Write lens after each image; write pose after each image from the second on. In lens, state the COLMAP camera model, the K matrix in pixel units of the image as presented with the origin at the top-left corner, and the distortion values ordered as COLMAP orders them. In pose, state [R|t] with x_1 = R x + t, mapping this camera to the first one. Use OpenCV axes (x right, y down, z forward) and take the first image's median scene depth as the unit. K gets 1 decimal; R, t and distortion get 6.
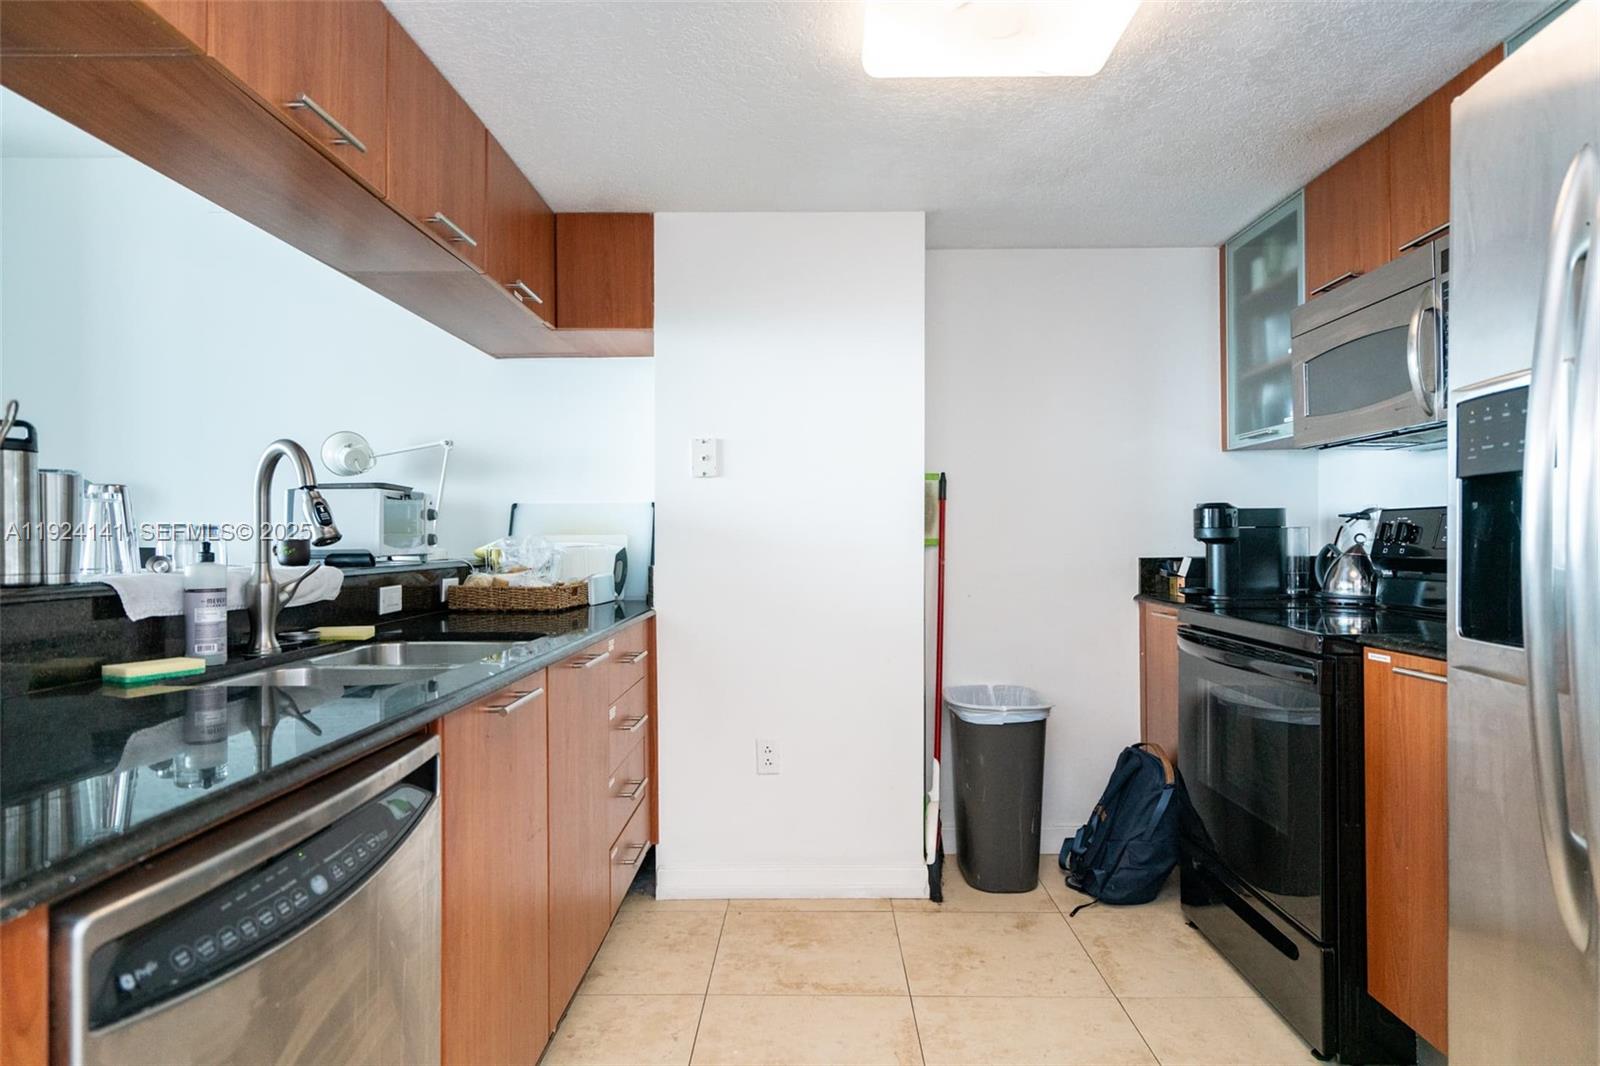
lens RADIAL K [[906.0, 0, 800.6], [0, 906.0, 533.7], [0, 0, 1]] dist [0.014581, -0.001525]
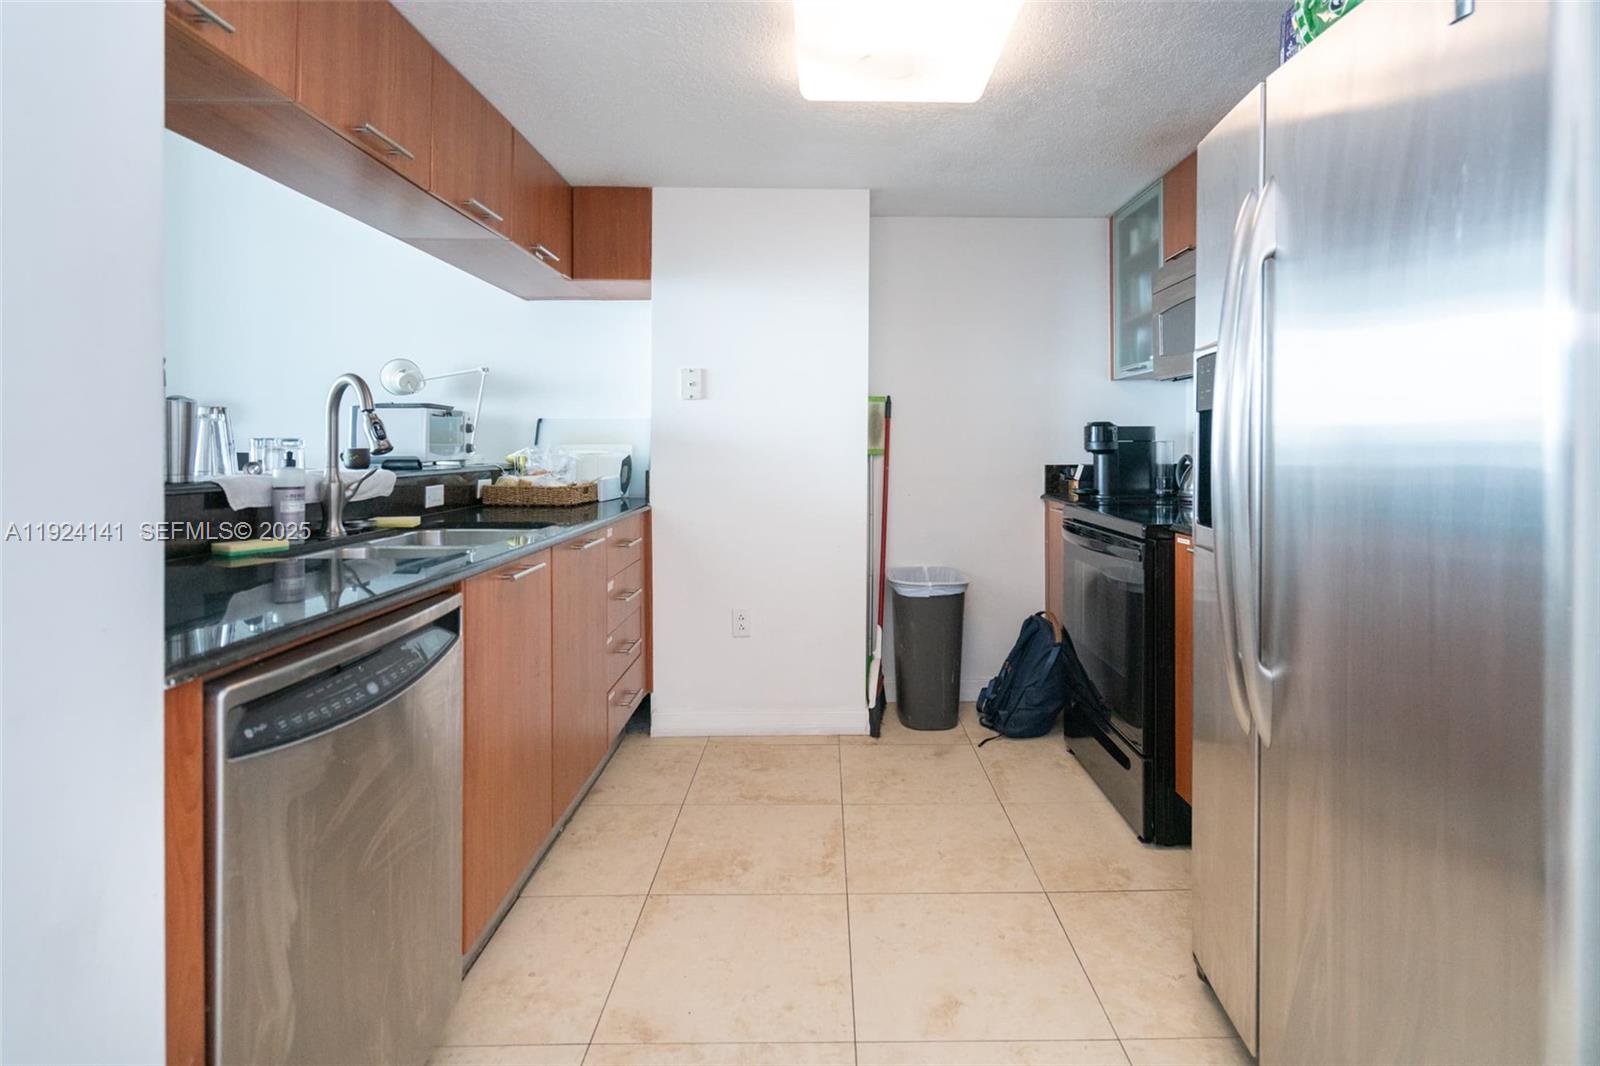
lens RADIAL K [[791.5, 0, 836.0], [0, 791.5, 441.0], [0, 0, 1]] dist [0.000612, 0.000579]
pose [[0.999367, 0.005223, 0.035193, 0.058677], [-0.005223, 0.999986, -0.000095, -0.006097], [-0.035193, -0.000089, 0.999381, -0.103427]]
